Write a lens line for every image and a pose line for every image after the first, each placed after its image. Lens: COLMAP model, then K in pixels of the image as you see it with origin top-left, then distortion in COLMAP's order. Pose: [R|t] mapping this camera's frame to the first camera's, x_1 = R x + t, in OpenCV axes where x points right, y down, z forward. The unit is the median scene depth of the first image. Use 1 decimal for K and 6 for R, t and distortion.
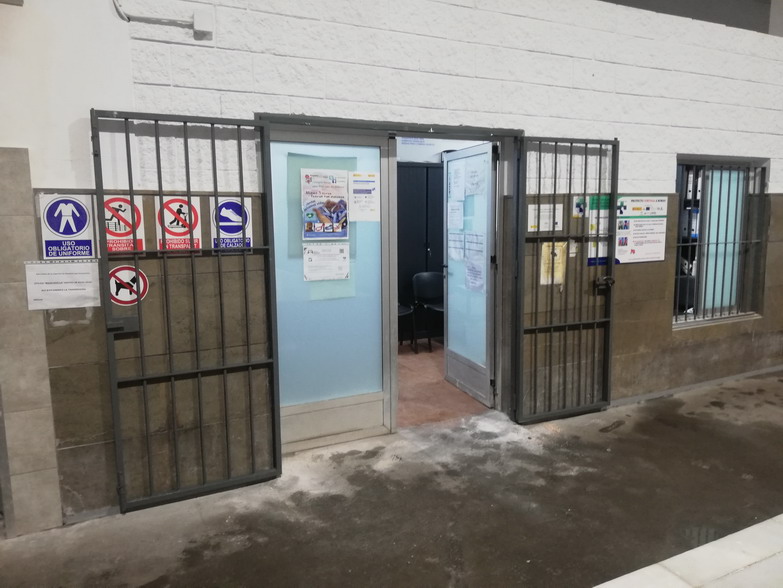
lens RADIAL K [[590.6, 0, 391.5], [0, 590.6, 294.0], [0, 0, 1]] dist [0.060807, -0.071563]
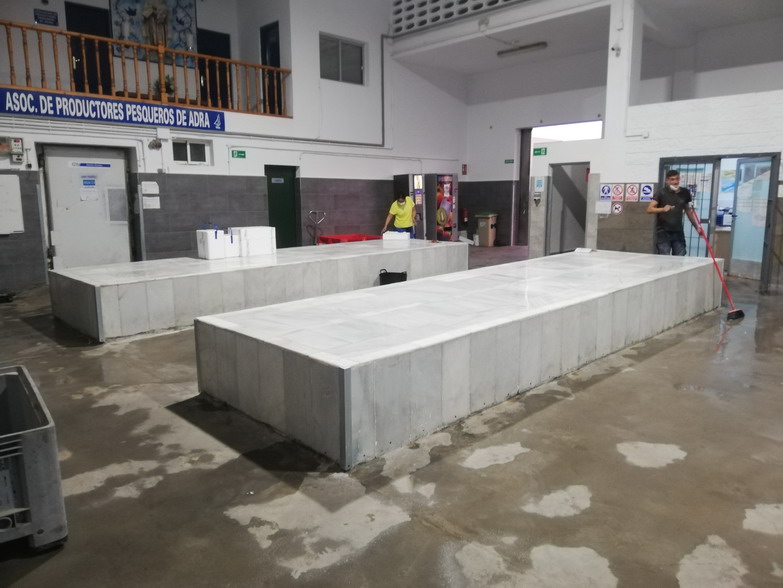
lens RADIAL K [[590.6, 0, 391.5], [0, 590.6, 294.0], [0, 0, 1]] dist [0.060807, -0.071563]
pose [[0.289151, 0.166724, -0.942653, 2.162179], [-0.128009, 0.982607, 0.134524, 0.149496], [0.948686, 0.081770, 0.305464, -1.125608]]
